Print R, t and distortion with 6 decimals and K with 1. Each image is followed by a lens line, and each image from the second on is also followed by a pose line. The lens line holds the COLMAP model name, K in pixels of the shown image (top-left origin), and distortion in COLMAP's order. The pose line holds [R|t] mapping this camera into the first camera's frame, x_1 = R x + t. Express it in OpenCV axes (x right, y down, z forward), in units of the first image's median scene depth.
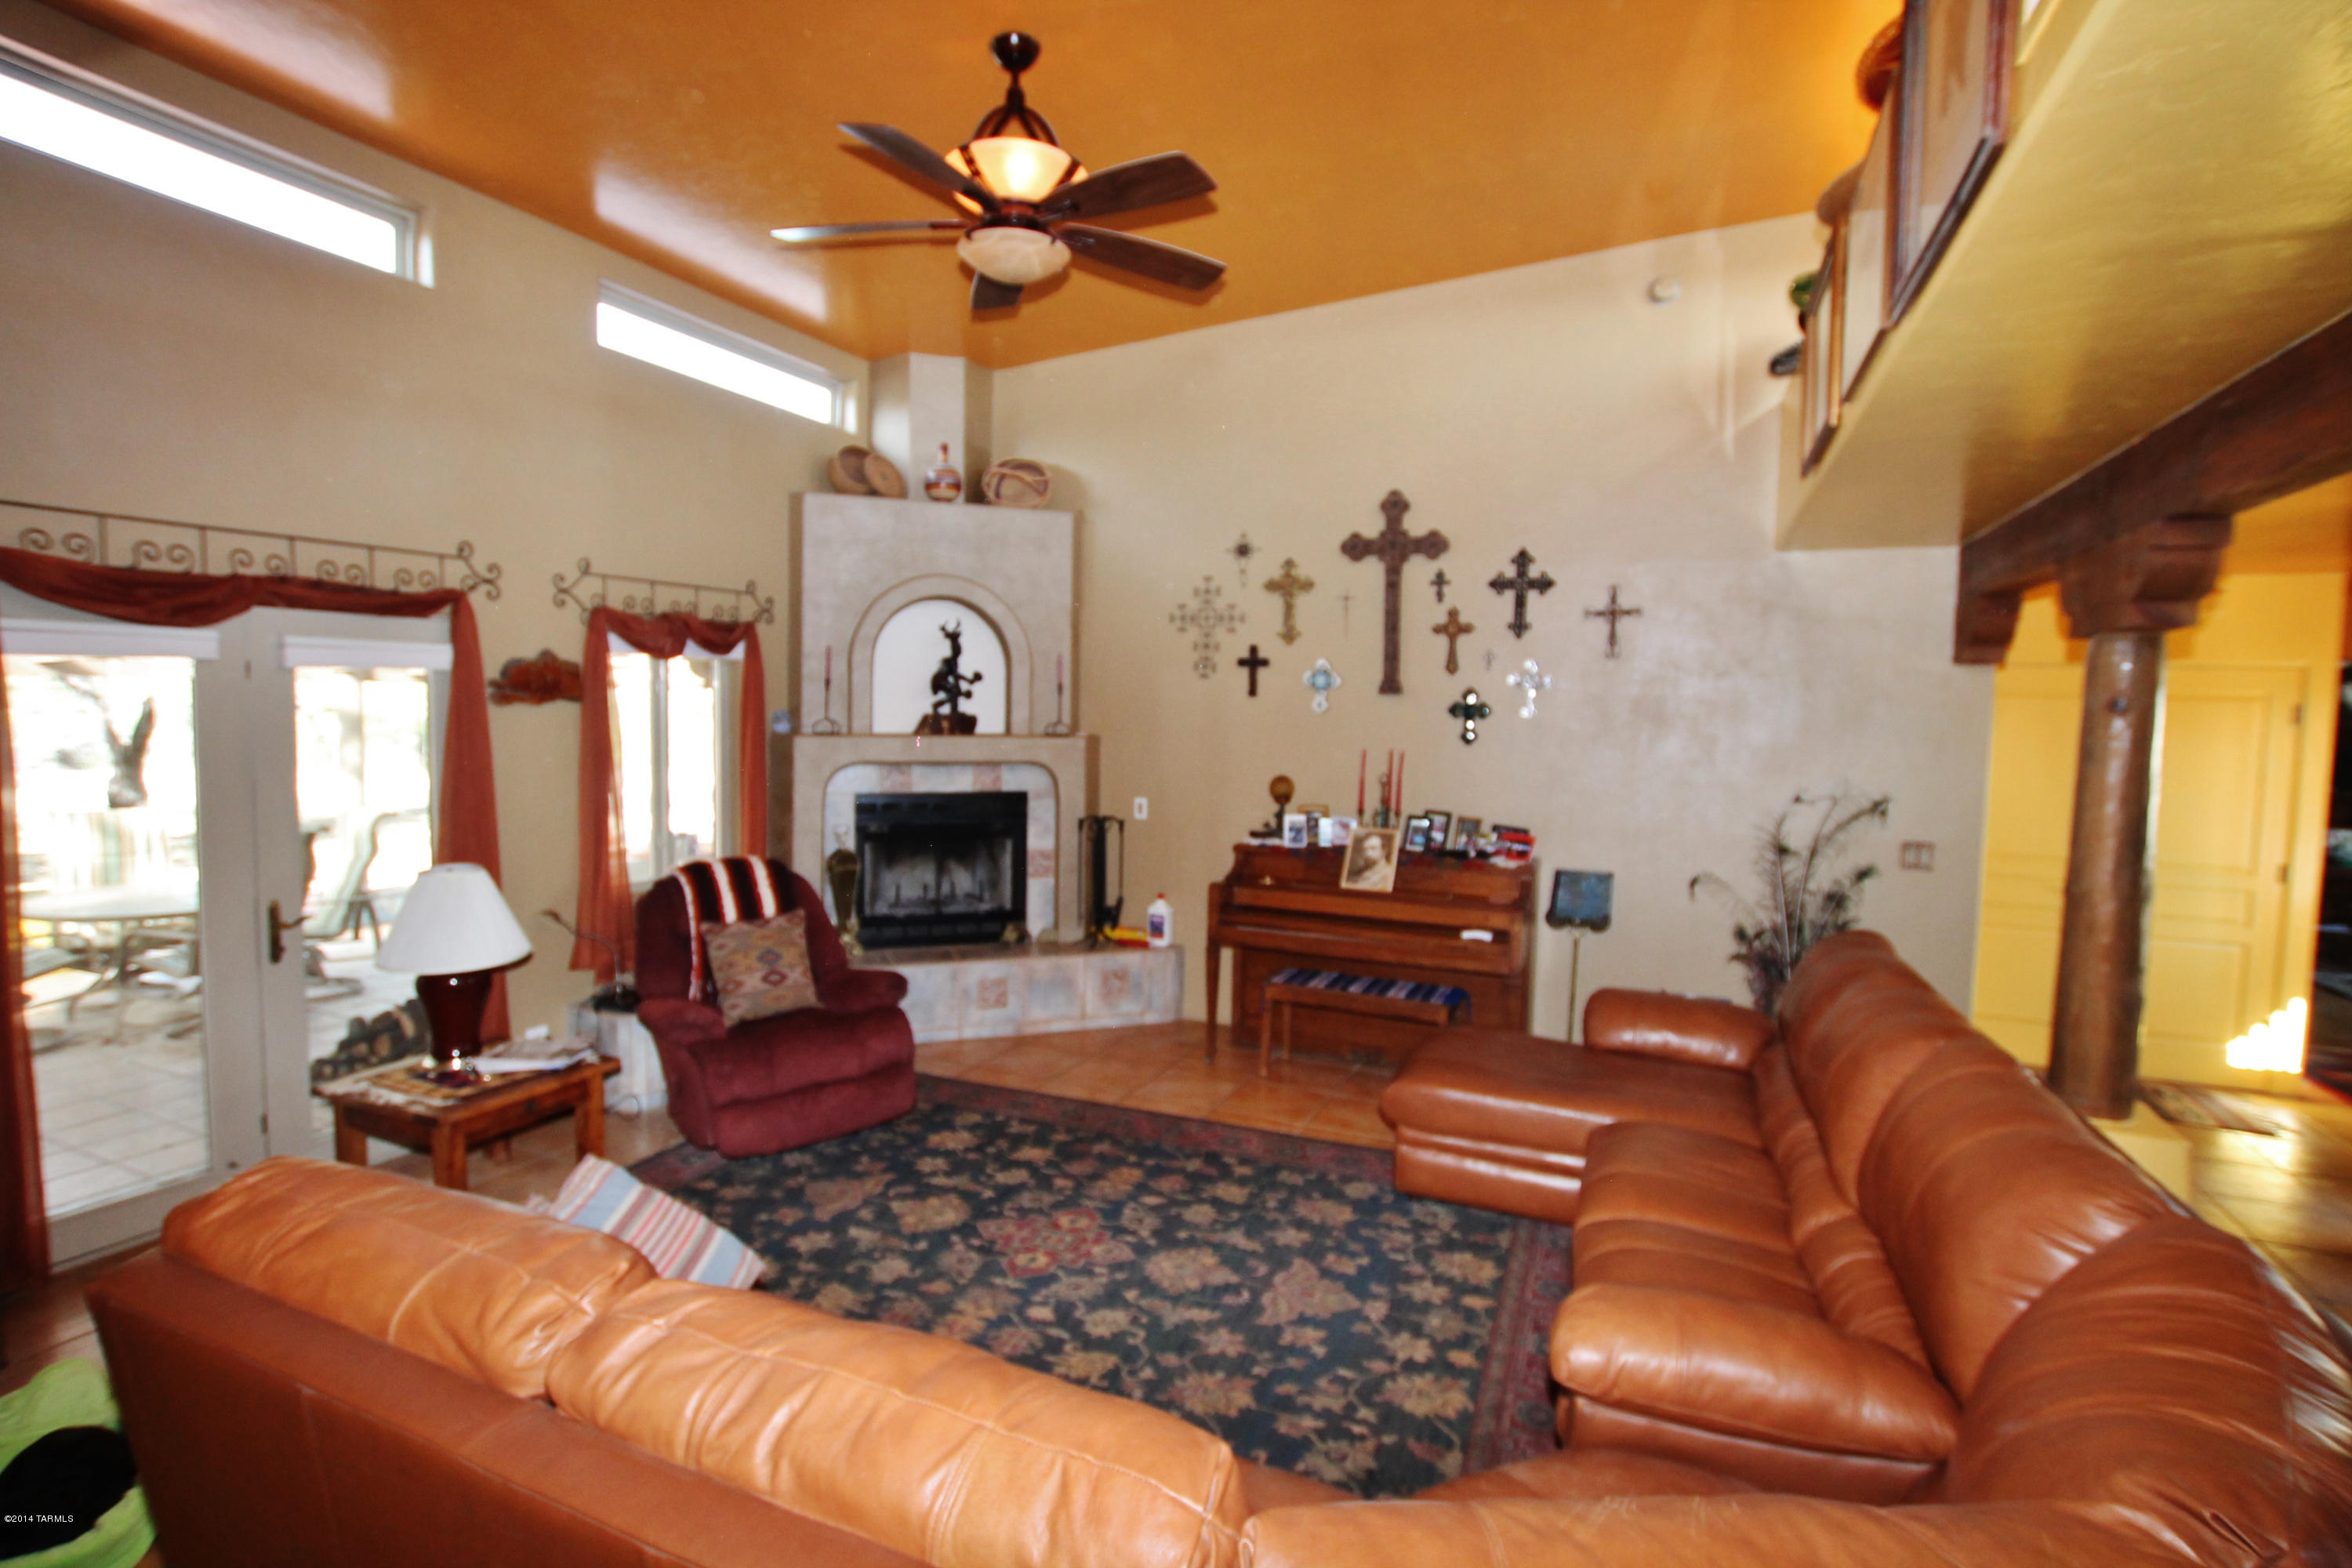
lens RADIAL K [[1106.5, 0, 1181.6], [0, 1106.5, 779.1], [0, 0, 1]] dist [-0.032739, 0.004217]
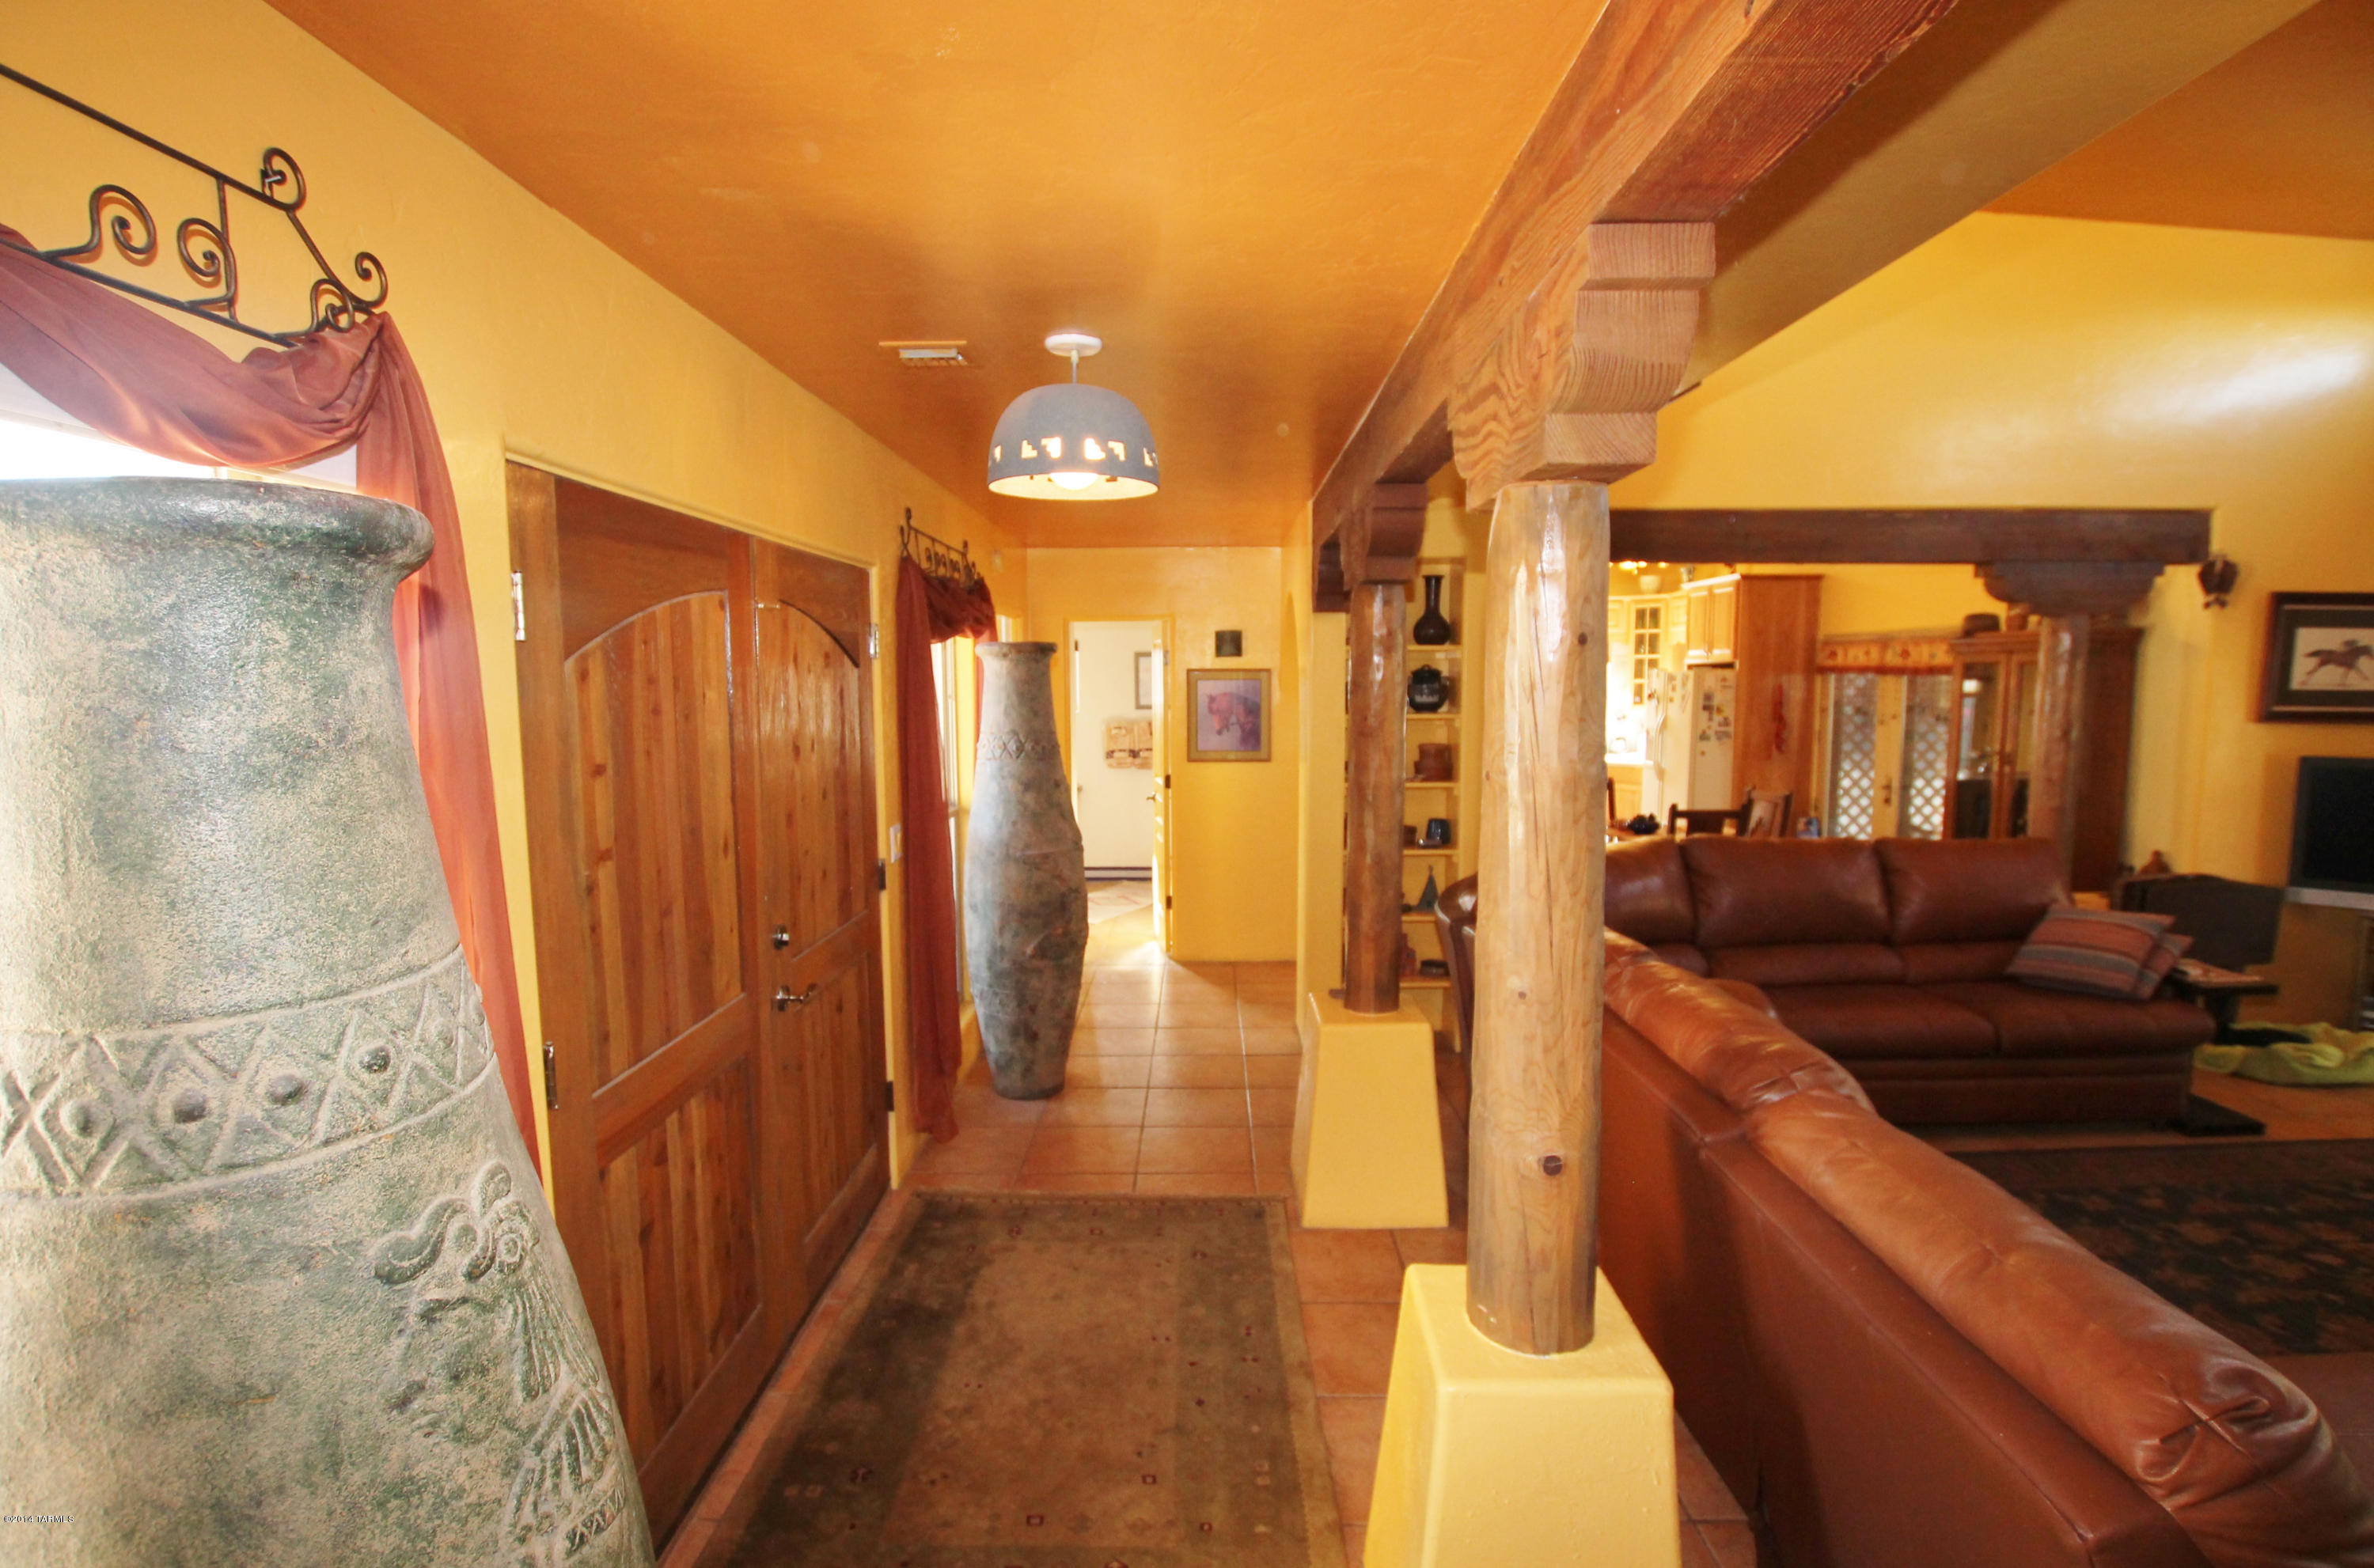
lens RADIAL K [[1120.0, 0, 1190.4], [0, 1120.0, 788.2], [0, 0, 1]] dist [-0.031128, 0.003320]
pose [[-0.918681, 0.021850, -0.394395, 0.781594], [-0.039015, 0.988567, 0.145648, -0.036012], [0.393068, 0.149191, -0.907325, 0.903473]]
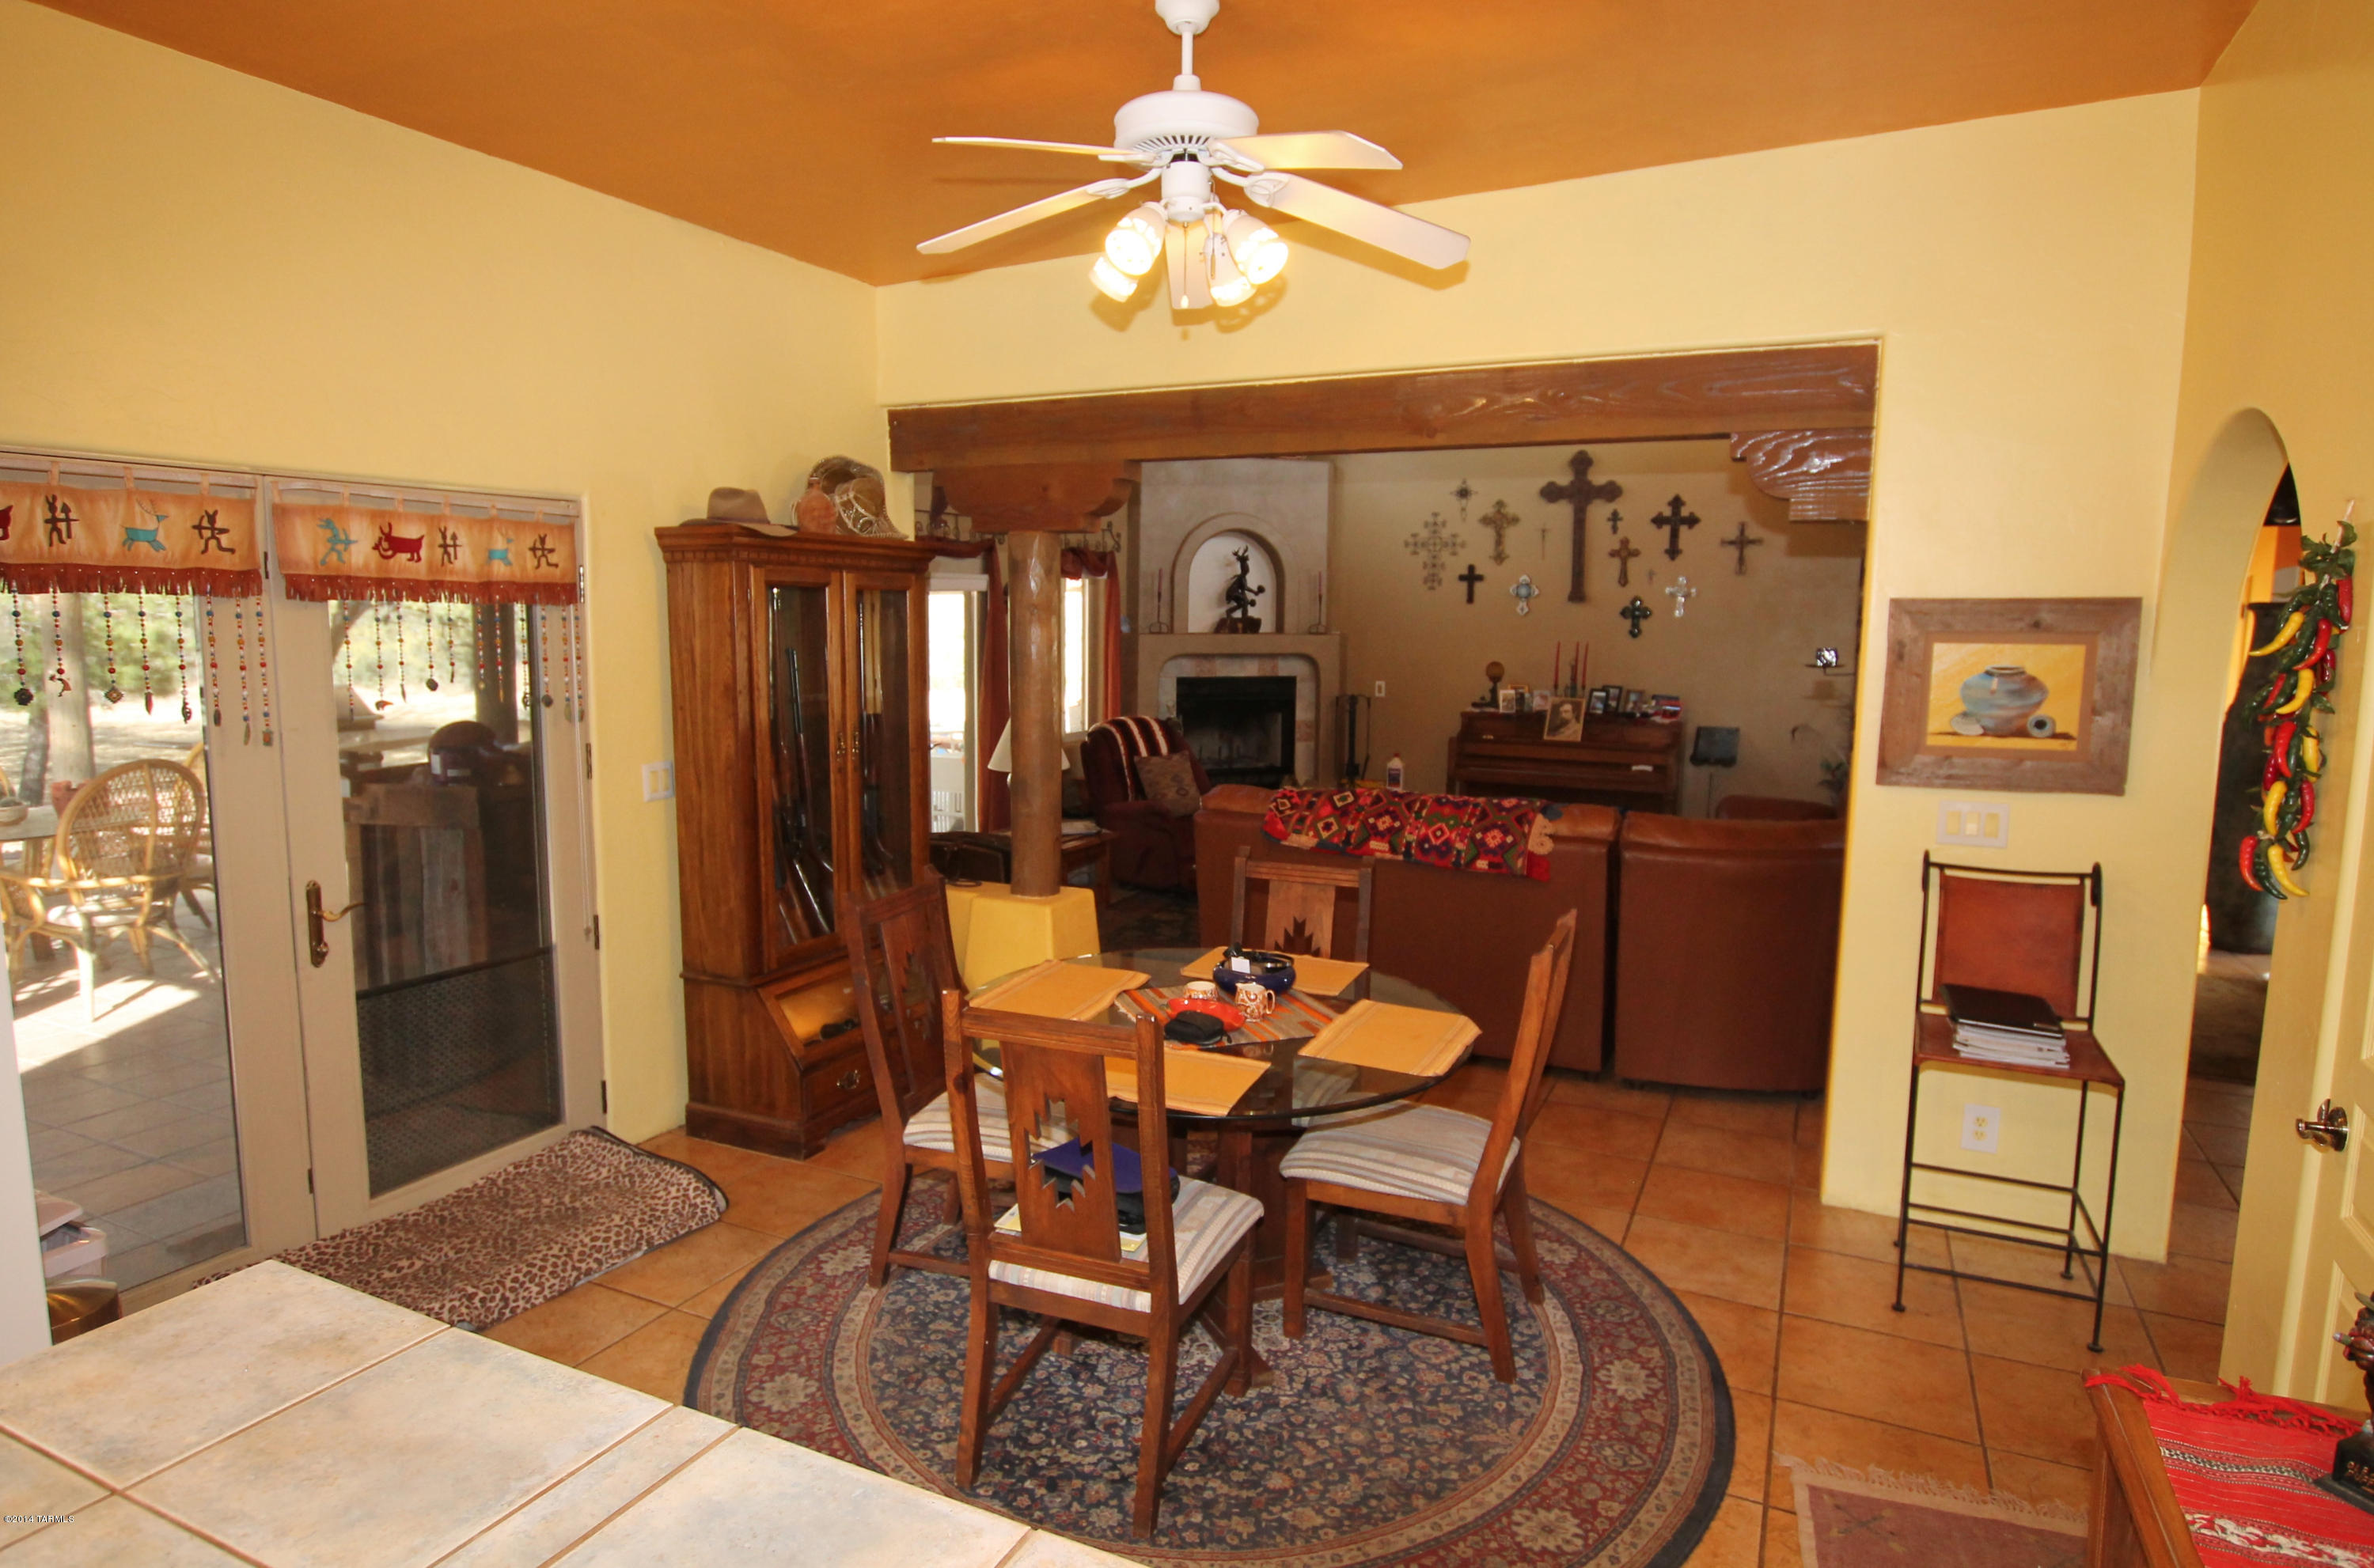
lens RADIAL K [[1353.3, 0, 1195.6], [0, 1353.3, 781.3], [0, 0, 1]] dist [-0.022092, 0.006593]
pose [[0.999721, -0.005256, -0.023020, -0.278546], [0.006649, 0.998124, 0.060869, 0.046138], [0.022657, -0.061005, 0.997880, -0.784550]]
